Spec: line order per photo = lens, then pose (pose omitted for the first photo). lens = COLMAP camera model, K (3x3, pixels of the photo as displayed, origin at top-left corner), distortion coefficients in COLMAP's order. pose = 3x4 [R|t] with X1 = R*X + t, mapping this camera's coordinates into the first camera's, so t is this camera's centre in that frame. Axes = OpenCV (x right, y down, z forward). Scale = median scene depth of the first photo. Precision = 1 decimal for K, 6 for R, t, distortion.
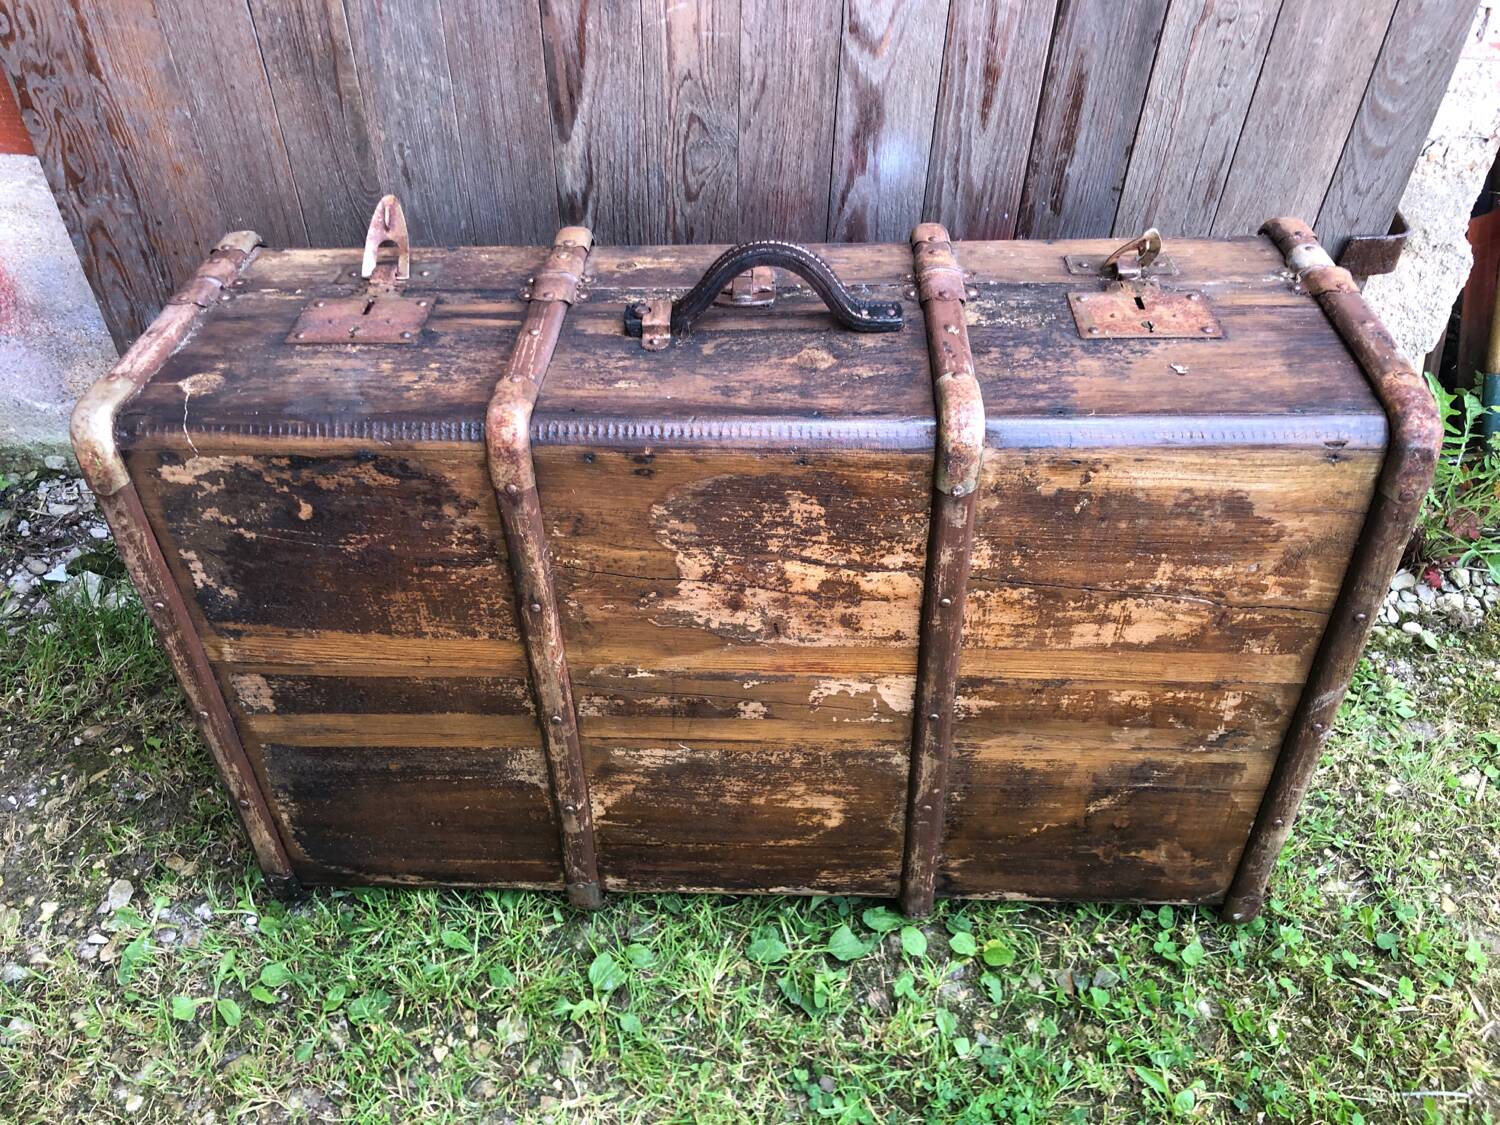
lens RADIAL K [[1251.9, 0, 736.6], [0, 1251.9, 546.4], [0, 0, 1]] dist [0.012684, 0.000644]
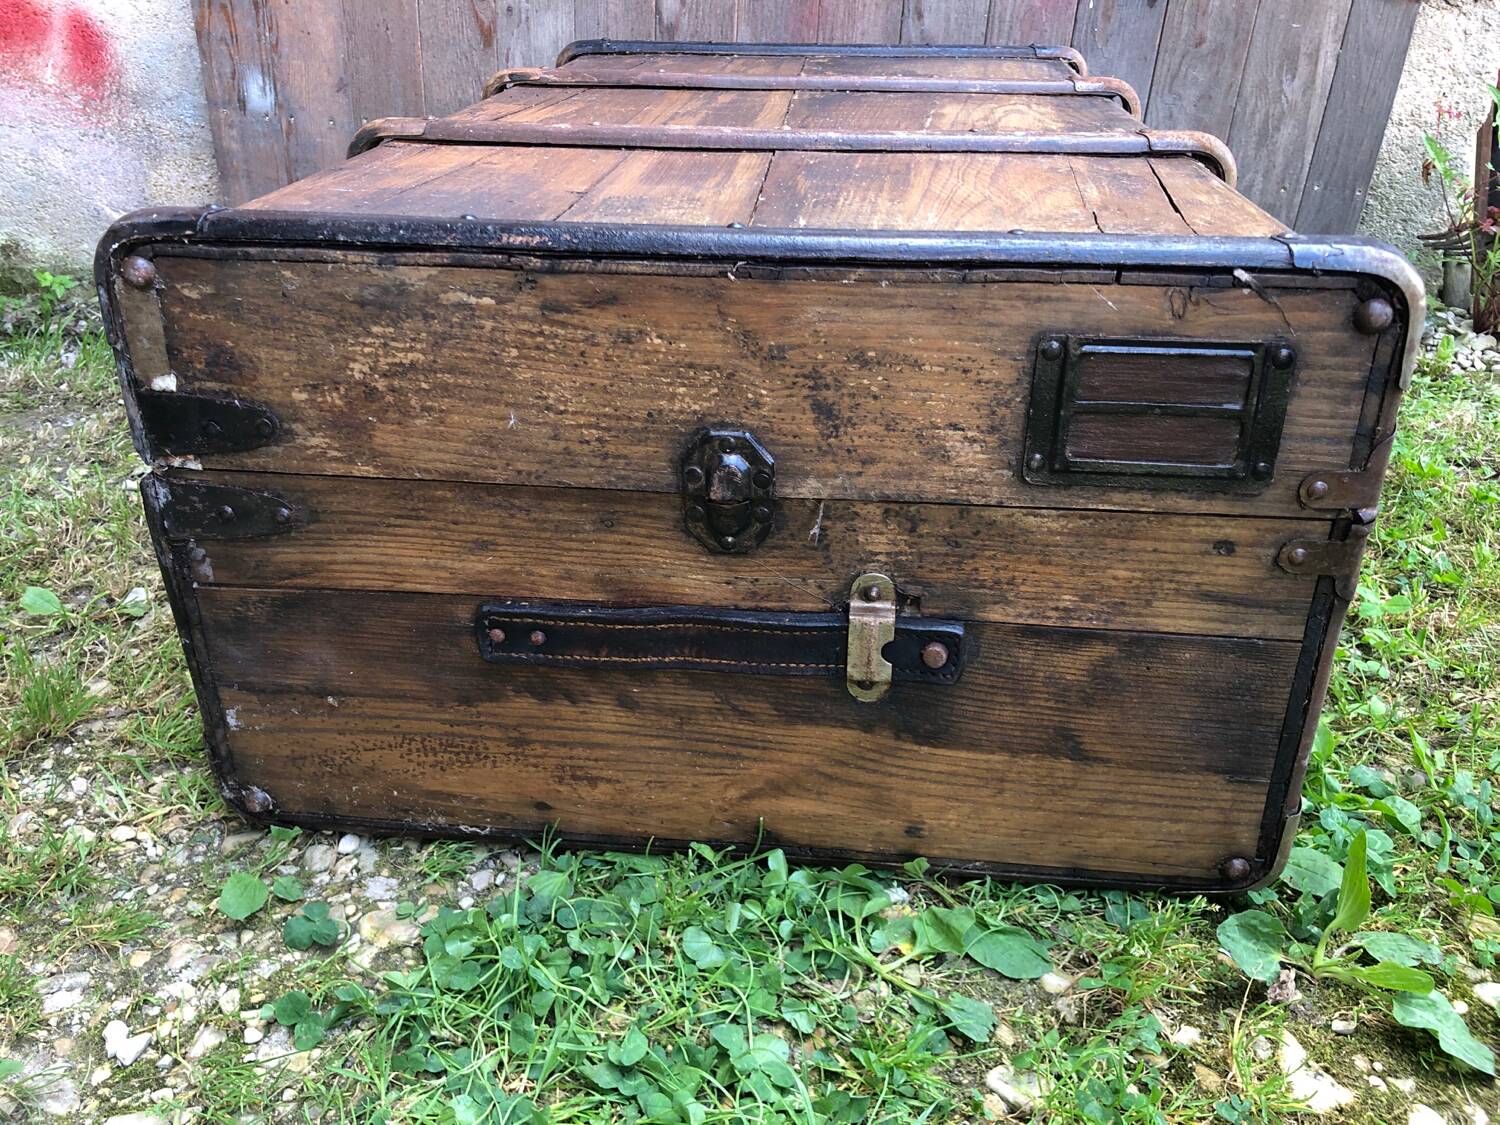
lens RADIAL K [[1251.9, 0, 729.1], [0, 1251.9, 546.7], [0, 0, 1]] dist [0.012684, 0.000644]
pose [[0.999198, 0.040000, -0.001626, -0.061198], [-0.038899, 0.960496, -0.275564, 0.558858], [-0.009460, 0.275406, 0.961281, 0.117713]]
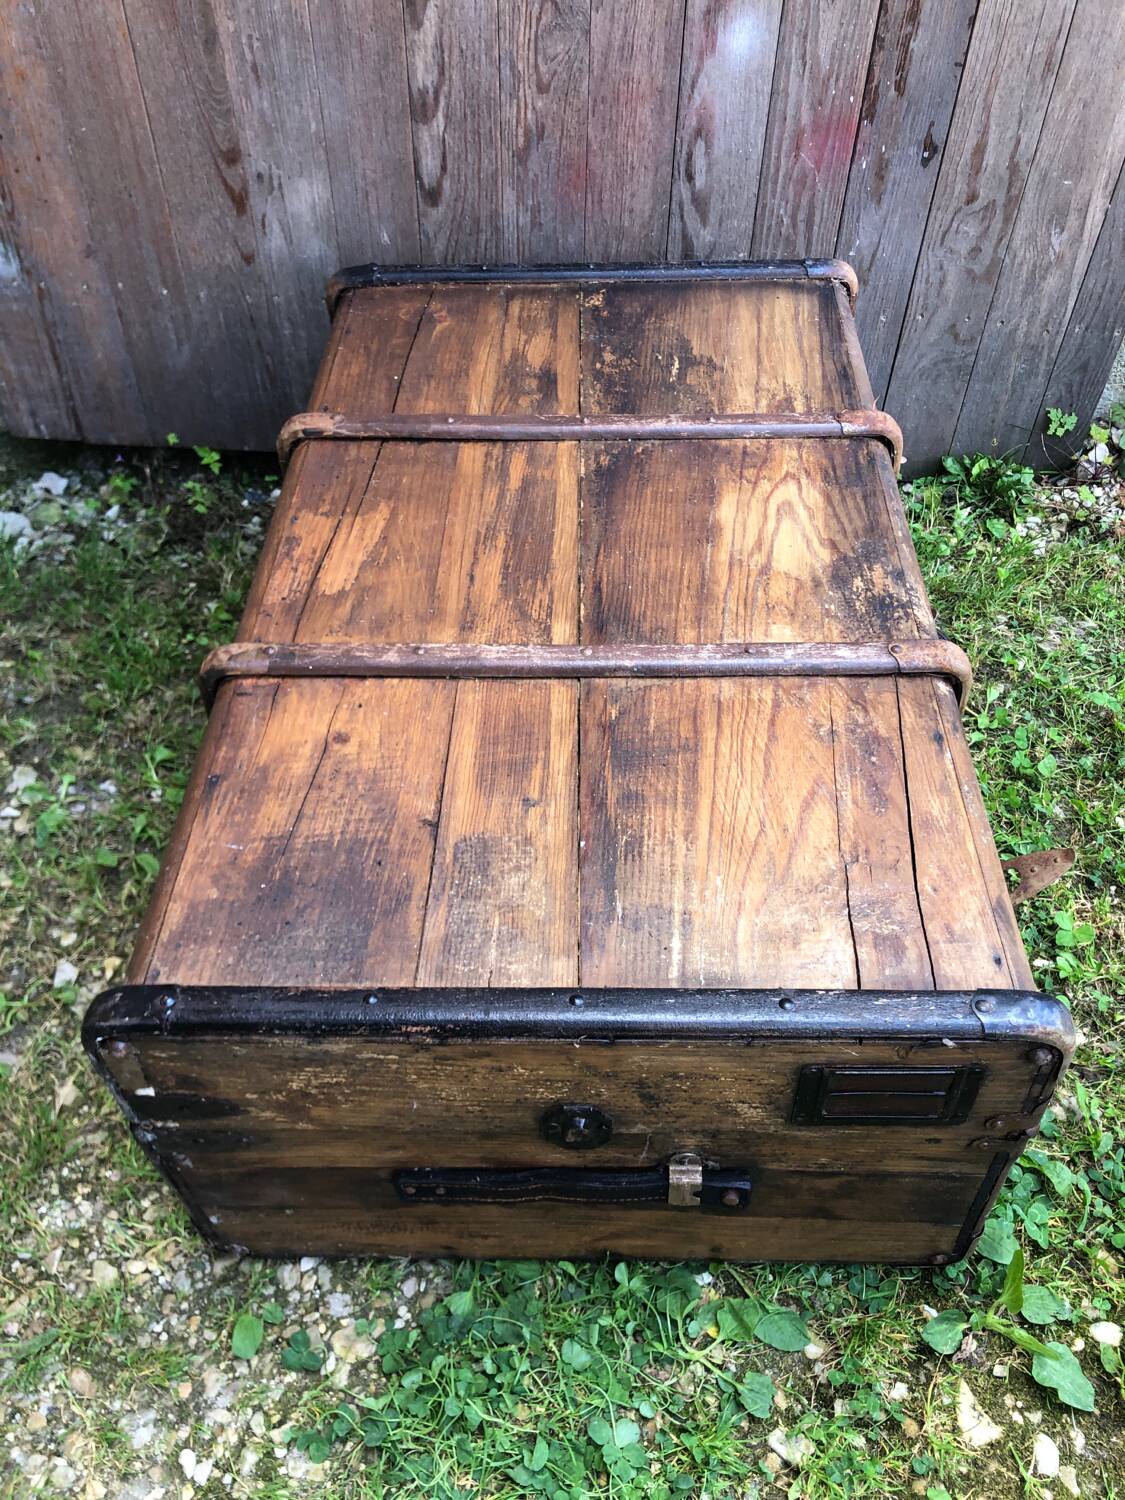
lens RADIAL K [[1251.9, 0, 574.5], [0, 1251.9, 751.0], [0, 0, 1]] dist [0.012684, 0.000644]
pose [[0.997814, -0.039837, 0.052720, -0.089592], [0.036114, 0.996908, 0.069790, 0.194388], [-0.055338, -0.067733, 0.996168, -0.051995]]
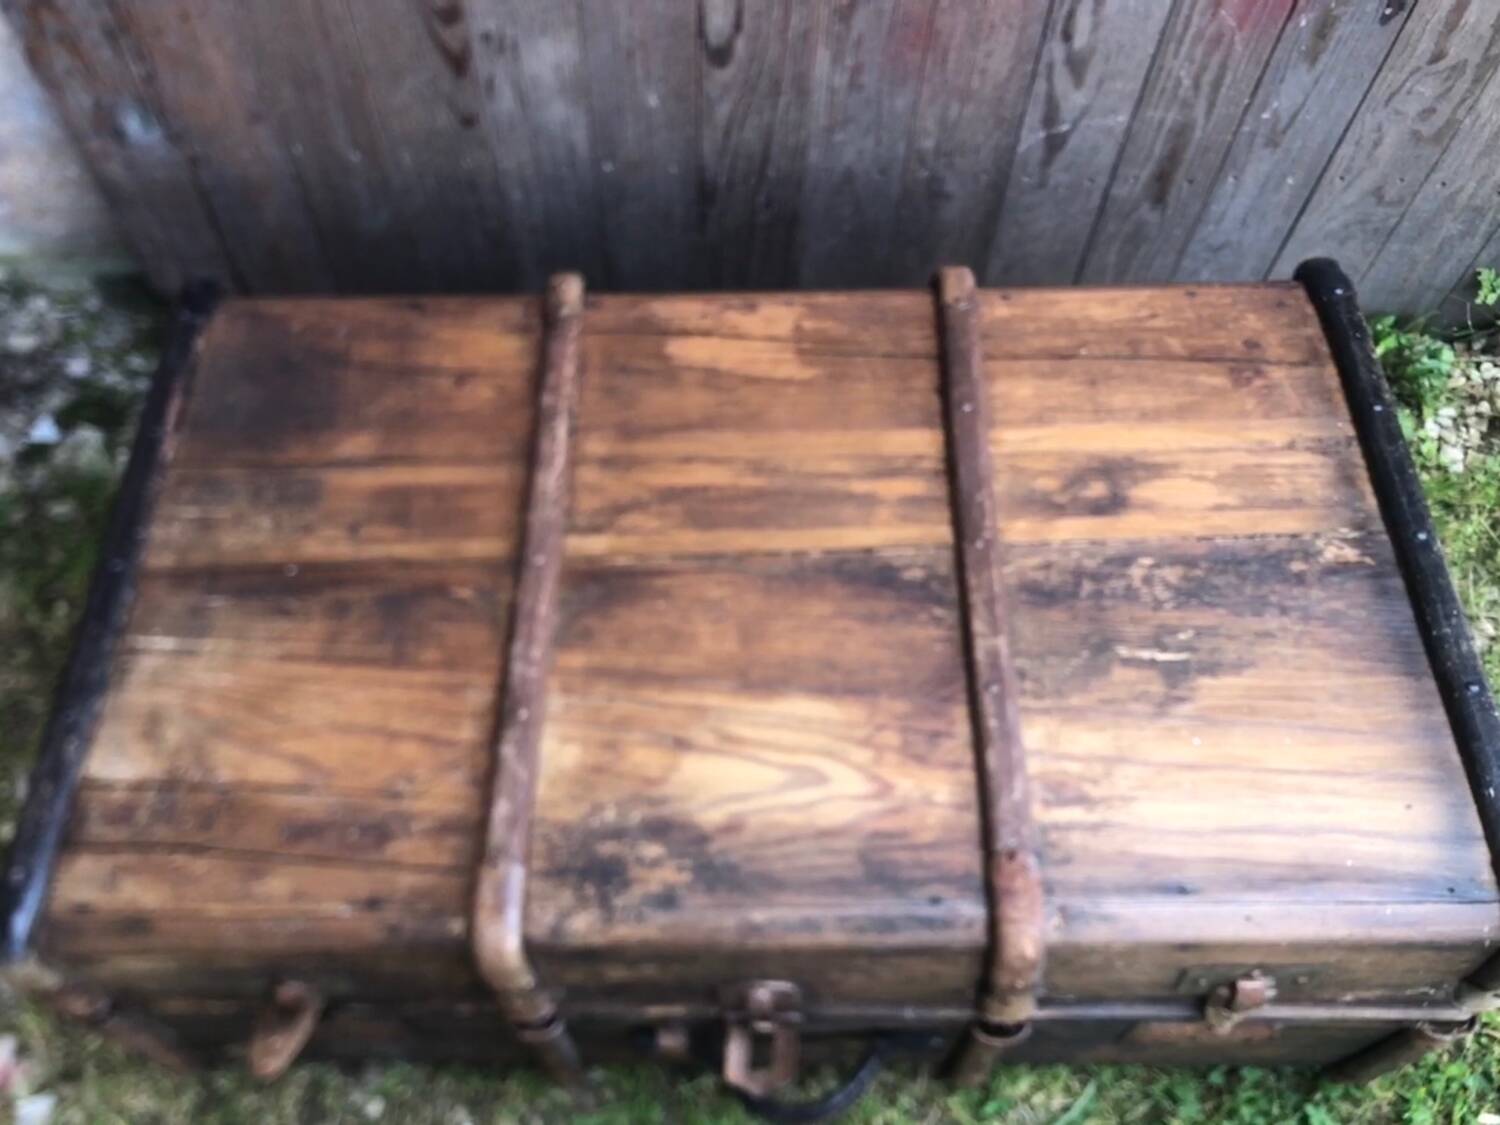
lens RADIAL K [[1380.7, 0, 756.5], [0, 1380.7, 576.3], [0, 0, 1]] dist [0.011904, 0.000000]
pose [[0.994754, -0.079712, 0.064105, -0.201349], [0.055362, 0.946514, 0.317878, -0.195880], [-0.086015, -0.312662, 0.945962, 0.122791]]
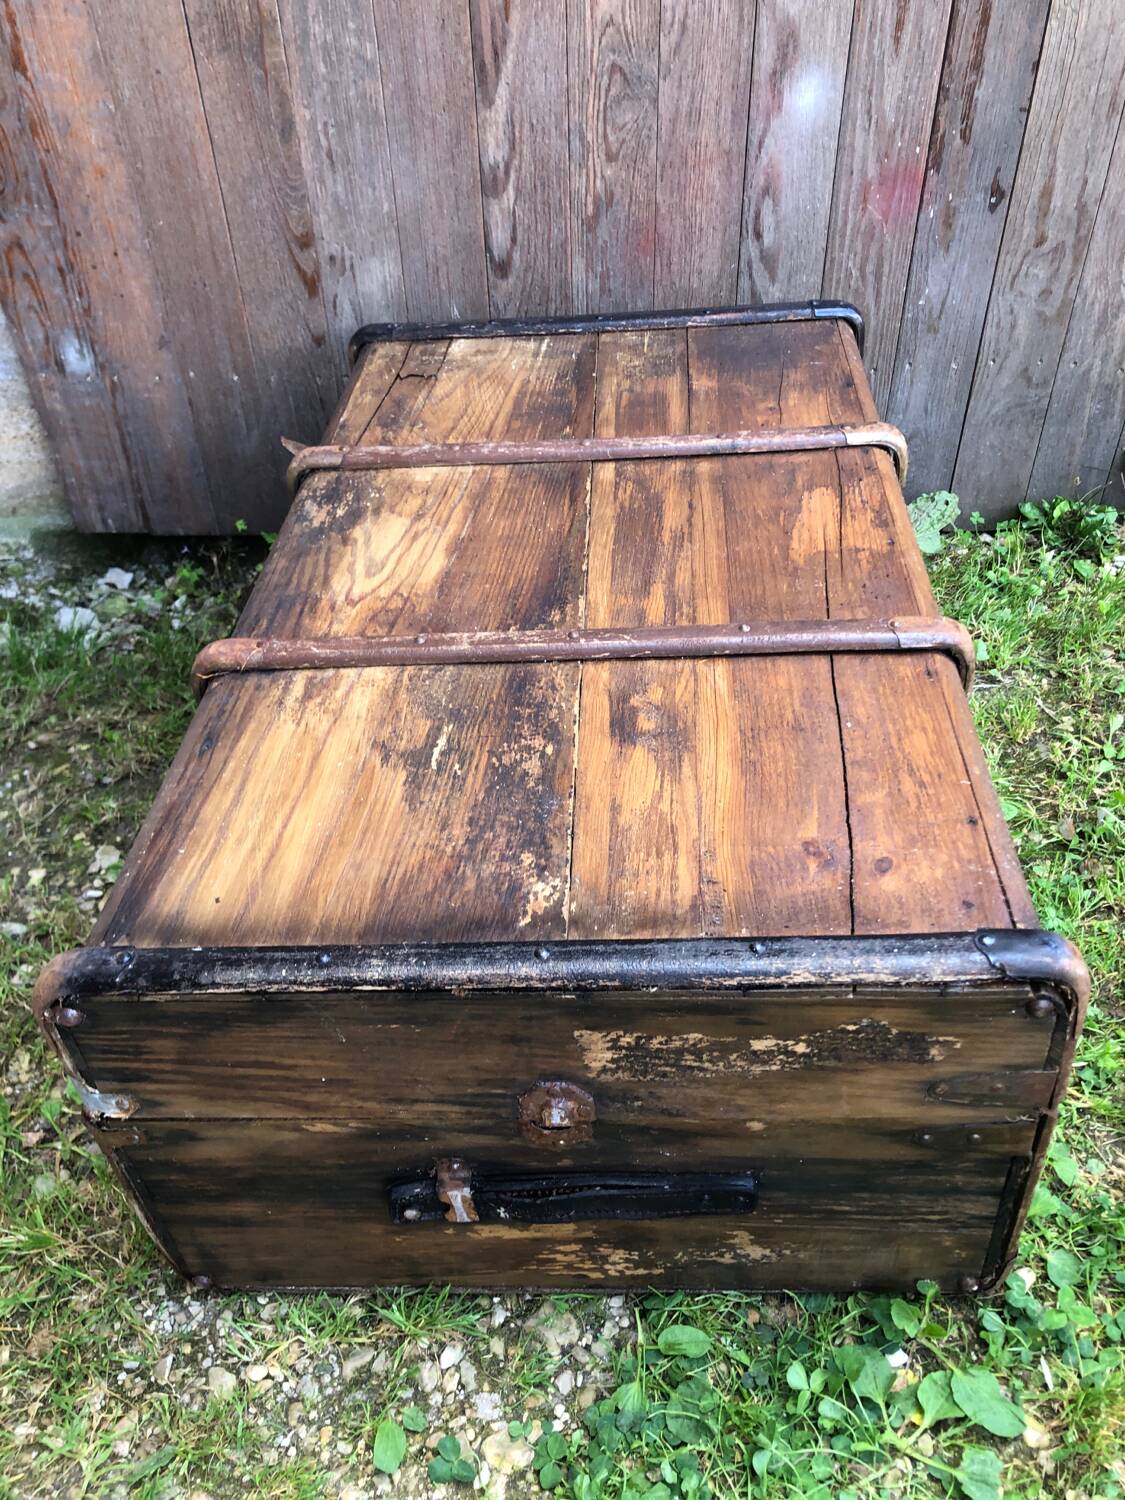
lens RADIAL K [[1251.9, 0, 574.1], [0, 1251.9, 728.5], [0, 0, 1]] dist [0.012684, 0.000644]
pose [[0.995921, -0.078913, 0.043755, -0.156231], [0.080990, 0.995562, -0.047931, 0.247764], [-0.039778, 0.051279, 0.997892, -0.004799]]
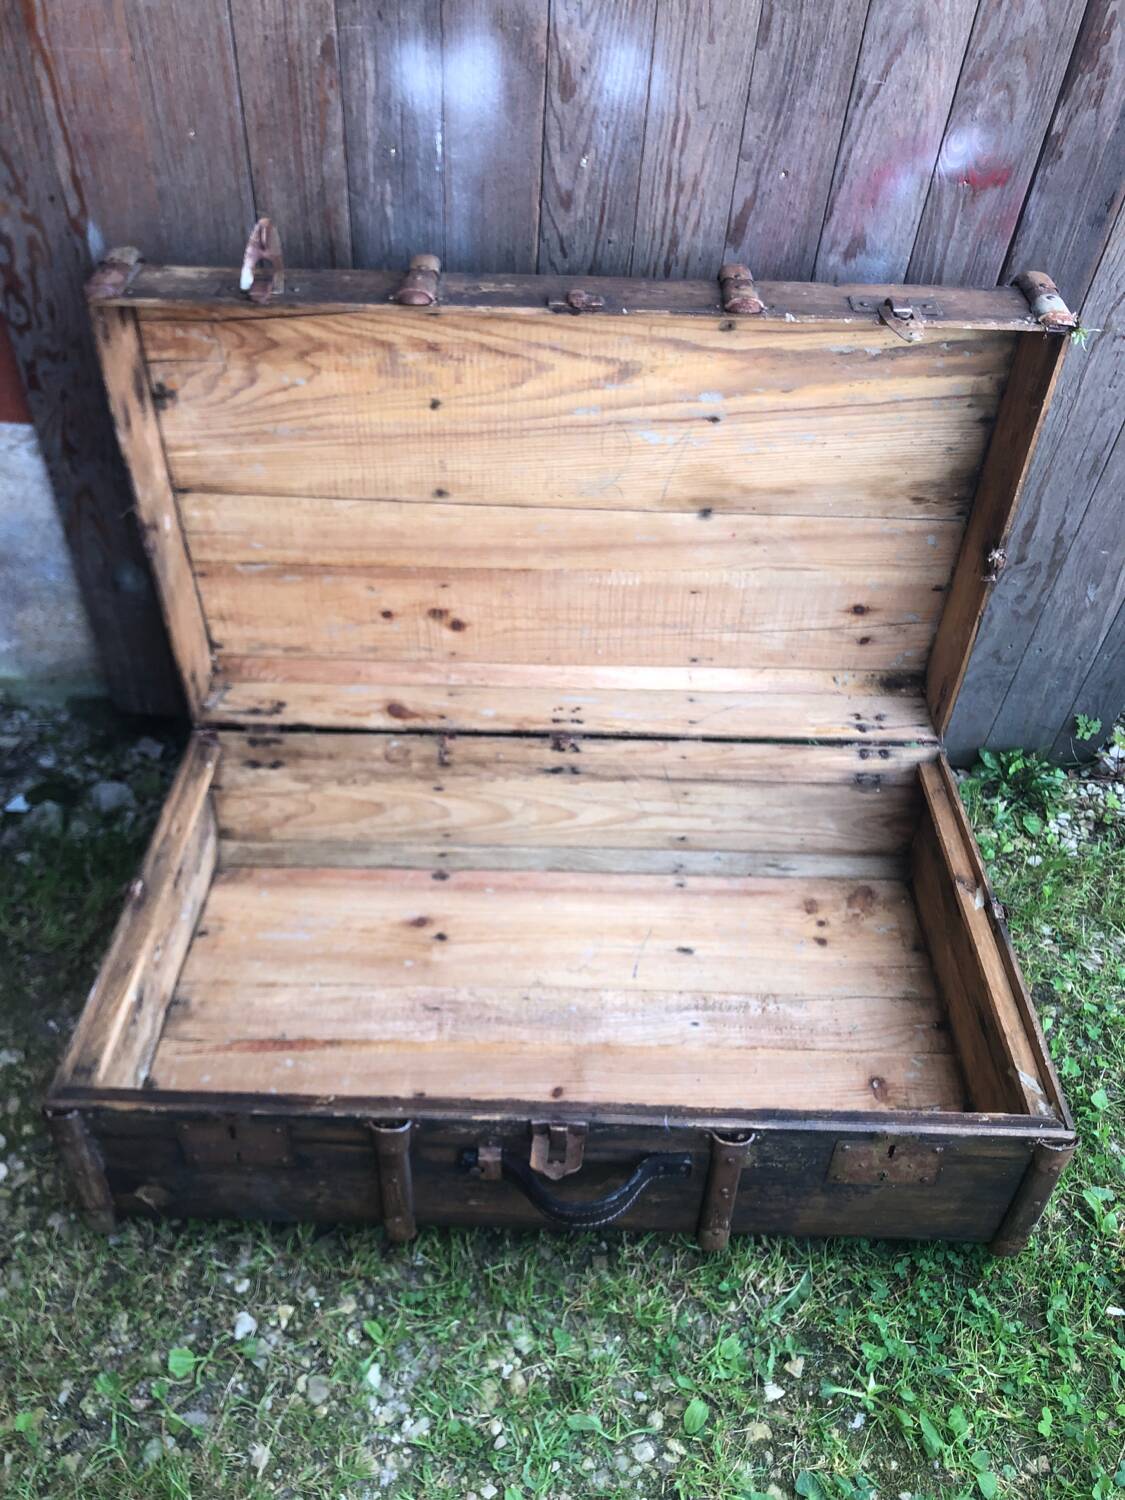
lens RADIAL K [[1251.9, 0, 574.9], [0, 1251.9, 749.4], [0, 0, 1]] dist [0.012684, 0.000644]
pose [[0.994239, -0.028986, 0.103190, -0.238678], [0.024161, 0.998569, 0.047708, -0.085469], [-0.104425, -0.044940, 0.993517, -0.137724]]
